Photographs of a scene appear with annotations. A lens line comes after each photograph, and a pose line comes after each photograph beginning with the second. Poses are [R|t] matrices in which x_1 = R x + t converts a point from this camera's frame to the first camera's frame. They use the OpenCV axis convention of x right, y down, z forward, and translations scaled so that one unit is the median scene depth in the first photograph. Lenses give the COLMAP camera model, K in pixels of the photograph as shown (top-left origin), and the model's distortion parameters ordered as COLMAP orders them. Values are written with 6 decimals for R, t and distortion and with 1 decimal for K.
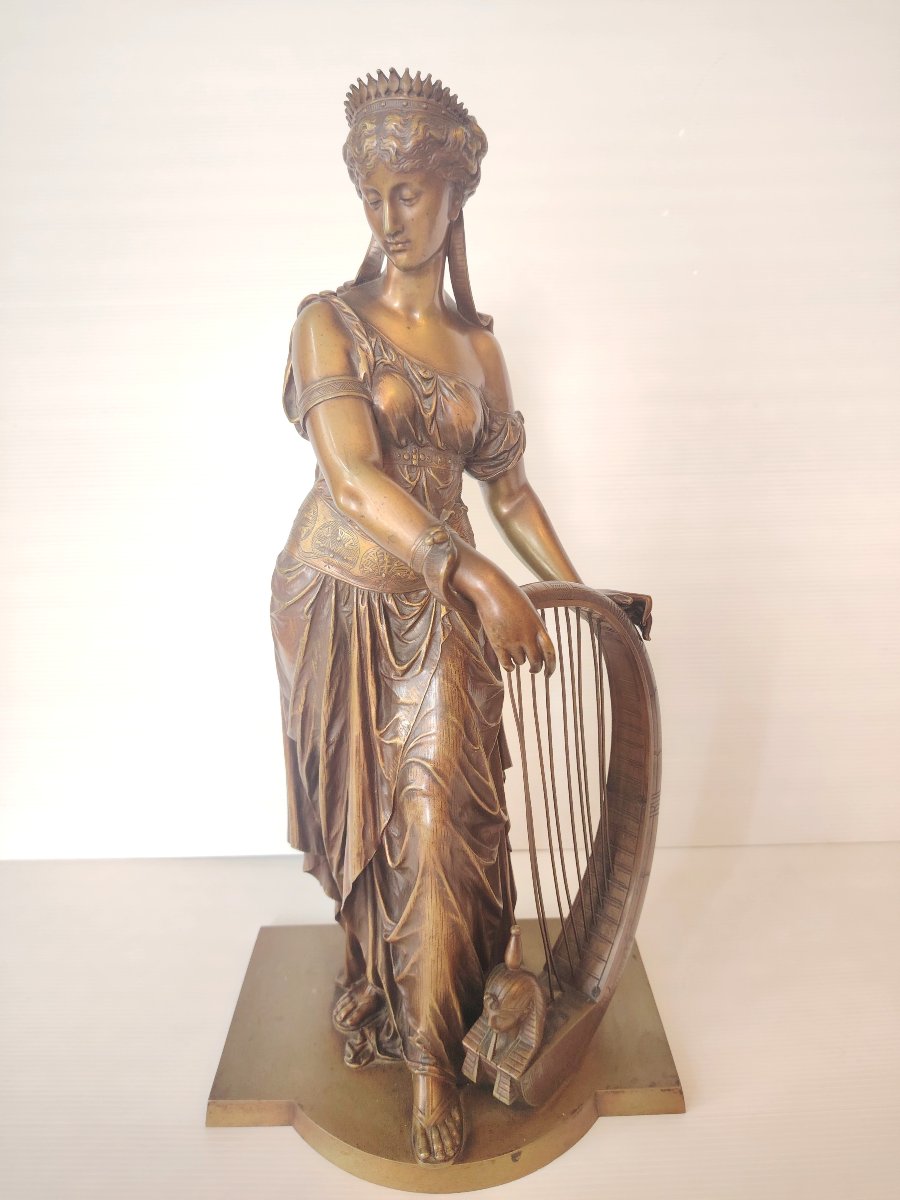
lens RADIAL K [[847.4, 0, 450.0], [0, 847.4, 600.0], [0, 0, 1]] dist [-0.003550, 0.058515]
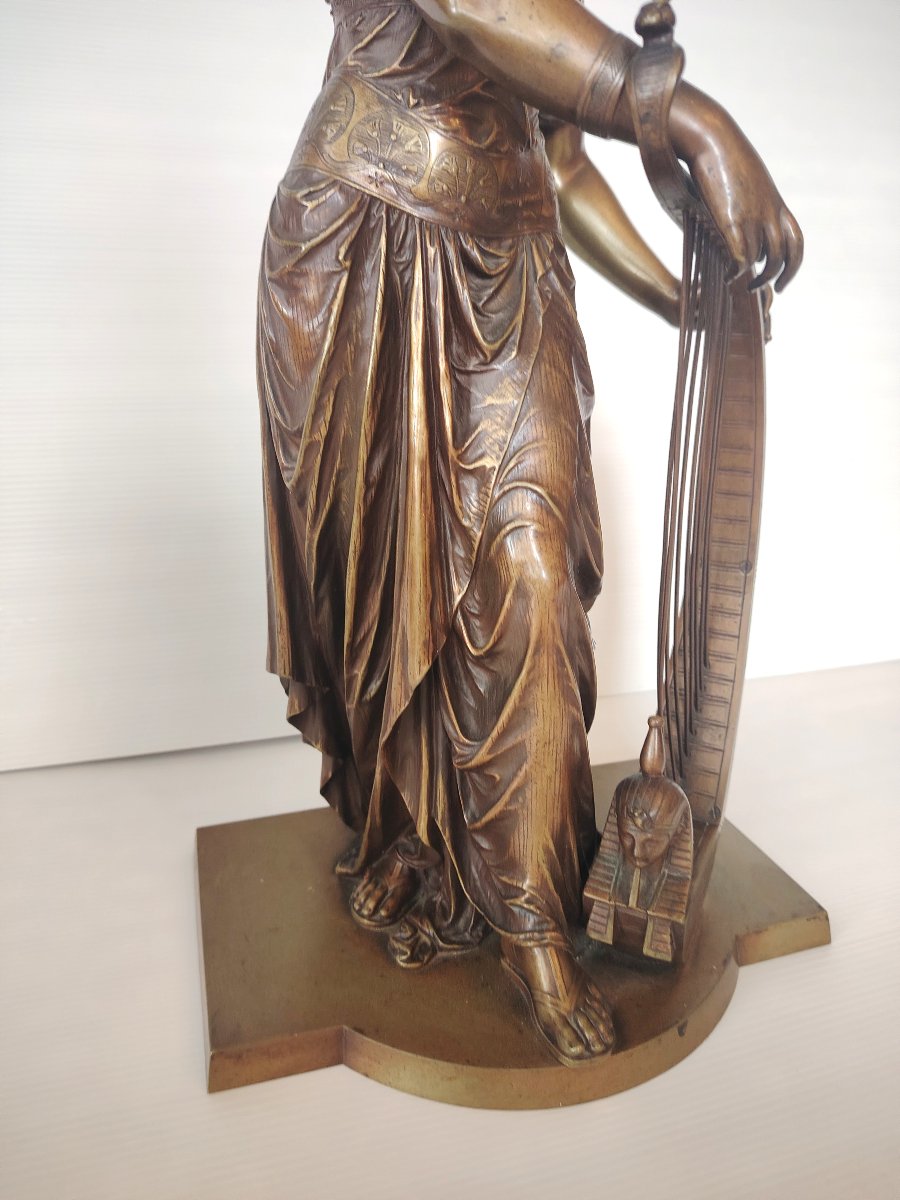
lens RADIAL K [[836.5, 0, 450.0], [0, 836.5, 600.0], [0, 0, 1]] dist [0.112649, -0.162769]
pose [[0.953771, -0.052225, 0.295962, -0.297163], [0.050154, 0.998635, 0.014591, 0.268181], [-0.296320, 0.000927, 0.955088, 0.370090]]
